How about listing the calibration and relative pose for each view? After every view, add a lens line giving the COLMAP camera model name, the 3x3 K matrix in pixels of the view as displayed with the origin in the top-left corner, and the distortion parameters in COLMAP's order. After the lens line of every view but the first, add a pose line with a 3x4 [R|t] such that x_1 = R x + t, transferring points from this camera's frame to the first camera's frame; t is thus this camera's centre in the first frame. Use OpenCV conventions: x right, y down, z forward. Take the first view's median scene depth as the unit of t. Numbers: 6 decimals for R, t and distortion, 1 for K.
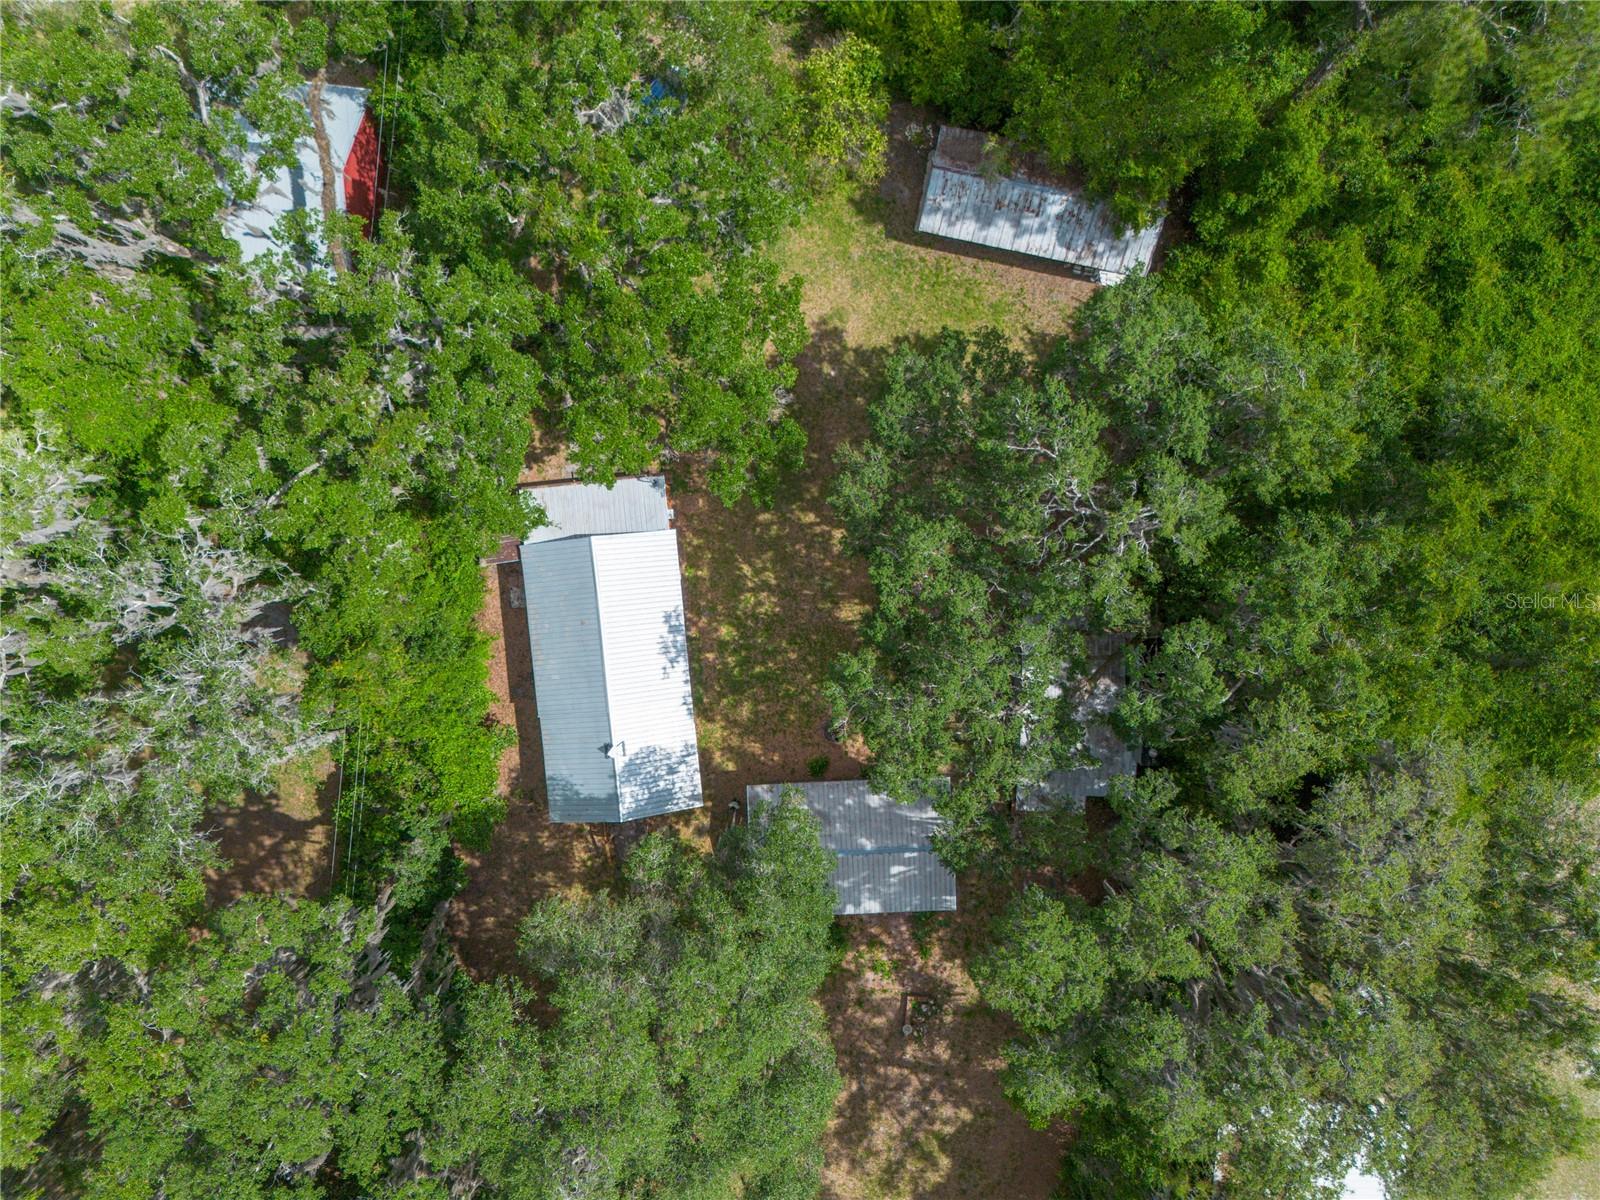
lens RADIAL K [[1130.6, 0, 799.7], [0, 1130.6, 594.0], [0, 0, 1]] dist [0.066917, -0.064715]
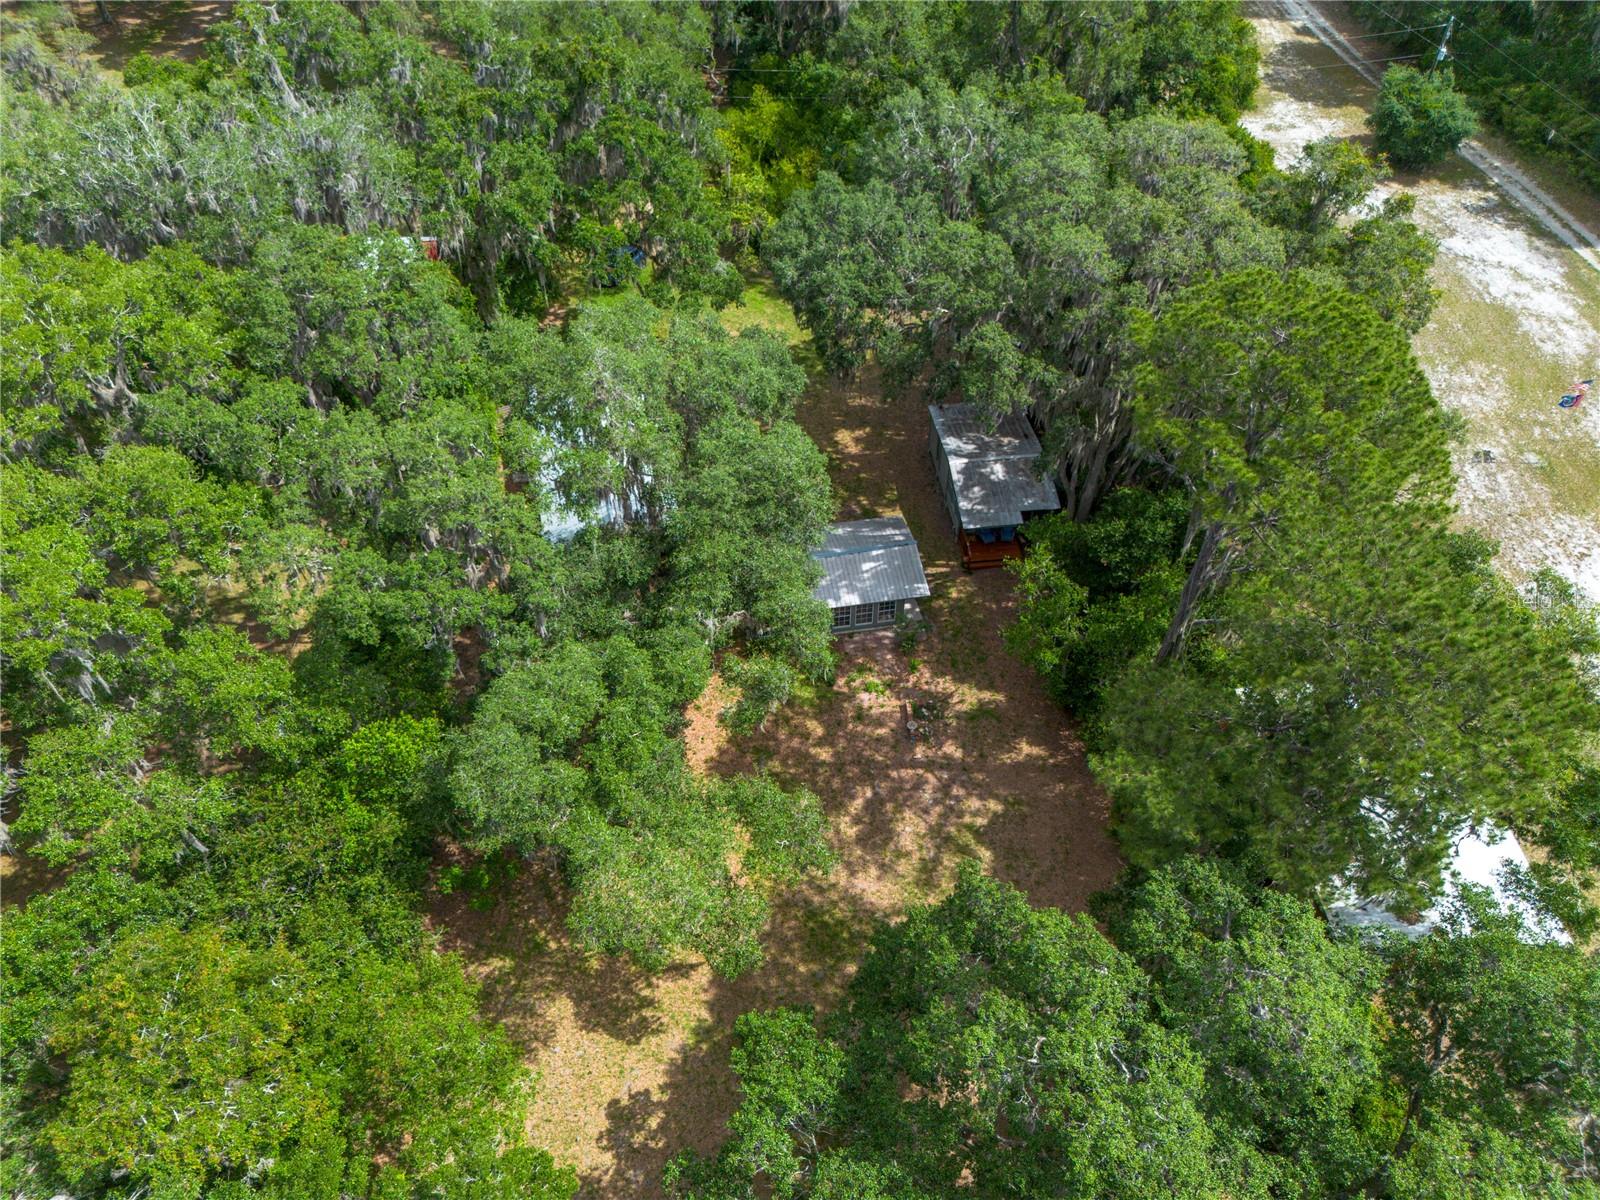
lens RADIAL K [[1130.6, 0, 799.7], [0, 1130.6, 594.0], [0, 0, 1]] dist [0.066917, -0.064715]
pose [[0.991487, -0.089053, 0.094985, -0.078813], [0.130195, 0.685865, -0.715988, 0.965711], [-0.001386, 0.722260, 0.691621, 0.258471]]
